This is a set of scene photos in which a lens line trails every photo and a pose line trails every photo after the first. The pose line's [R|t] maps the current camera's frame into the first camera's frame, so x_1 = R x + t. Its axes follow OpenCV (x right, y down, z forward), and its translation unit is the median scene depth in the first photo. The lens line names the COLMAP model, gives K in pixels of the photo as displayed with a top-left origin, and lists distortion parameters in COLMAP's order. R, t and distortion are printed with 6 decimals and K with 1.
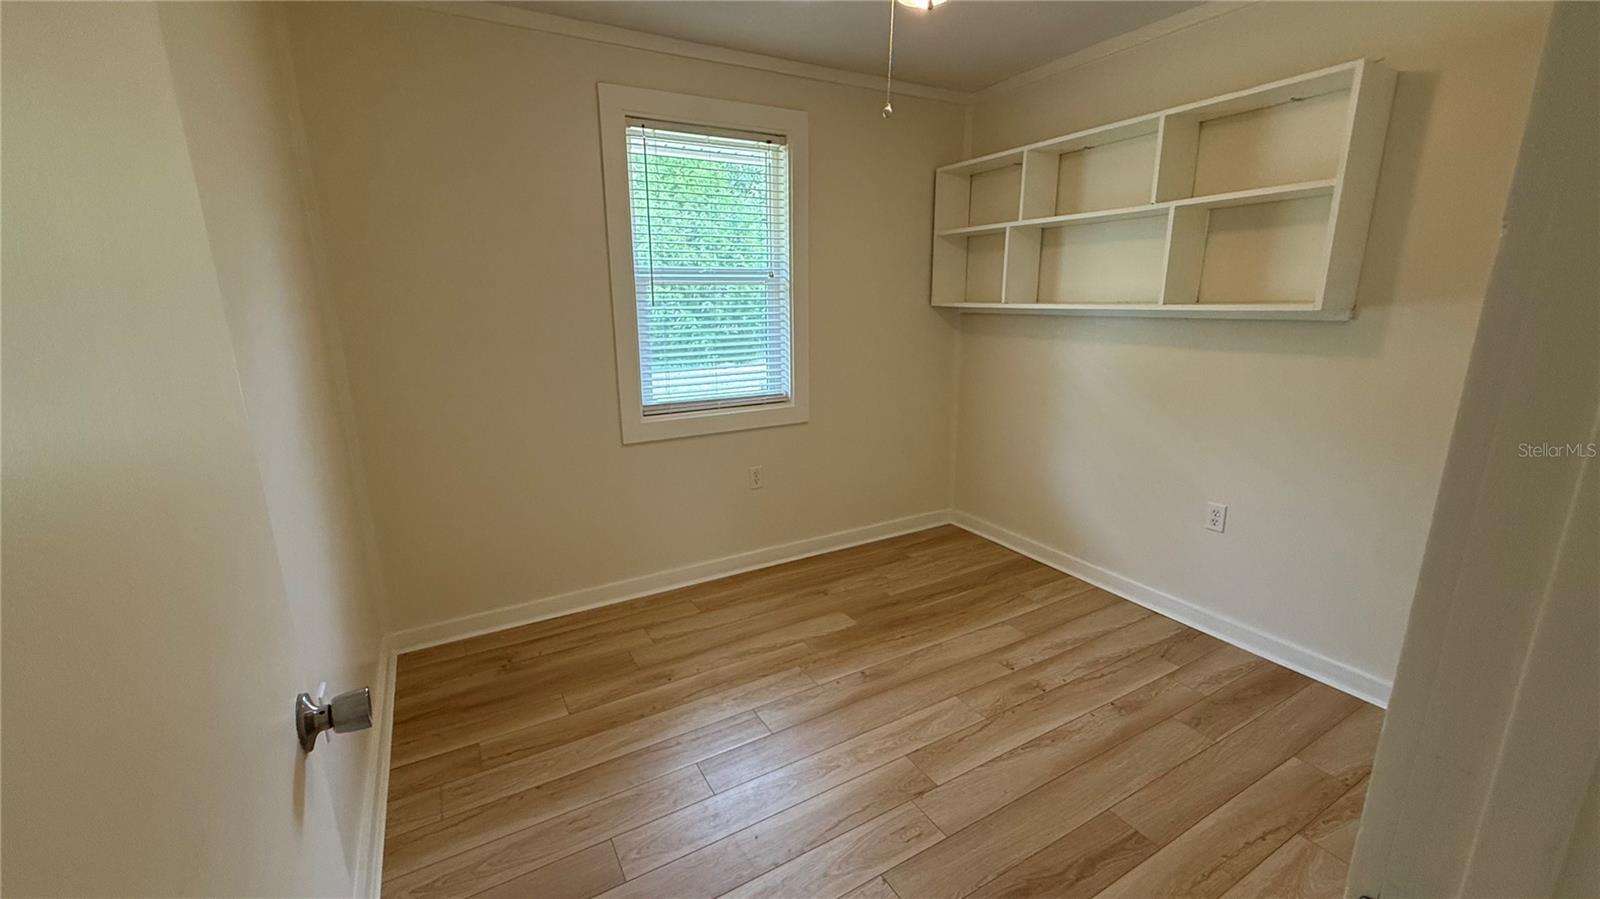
lens RADIAL K [[640.5, 0, 802.7], [0, 640.5, 448.1], [0, 0, 1]] dist [0.000782, 0.000046]
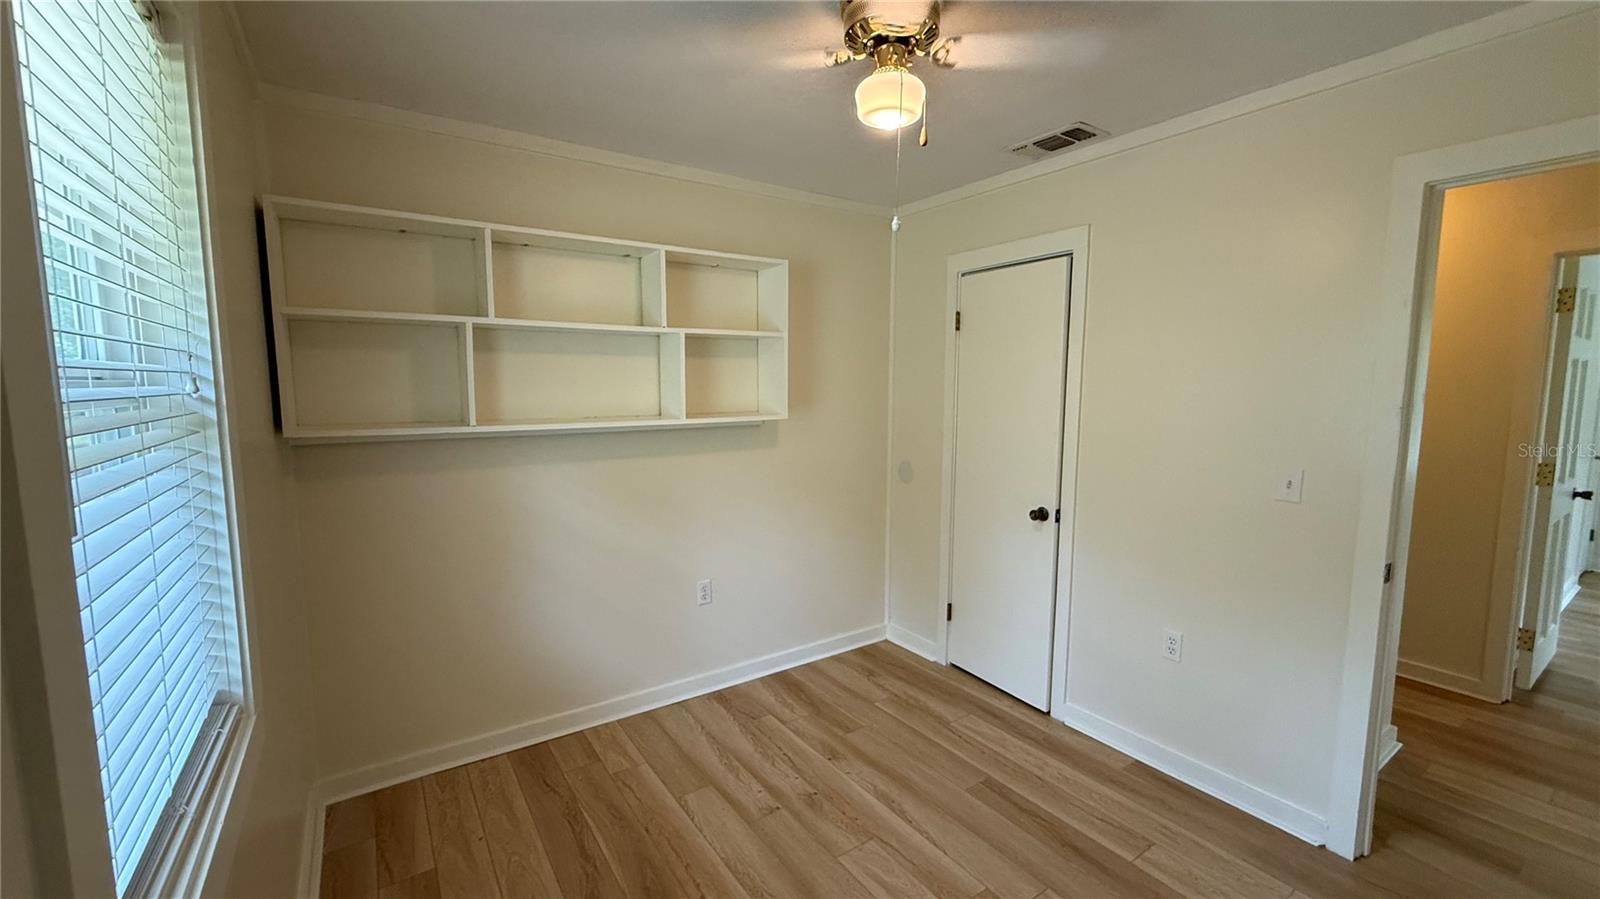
lens RADIAL K [[640.5, 0, 791.6], [0, 640.5, 453.9], [0, 0, 1]] dist [0.000782, 0.000046]
pose [[-0.059719, -0.105631, 0.992611, -0.517670], [0.235663, 0.964785, 0.116848, -0.243207], [-0.969998, 0.240900, -0.032722, 0.846771]]
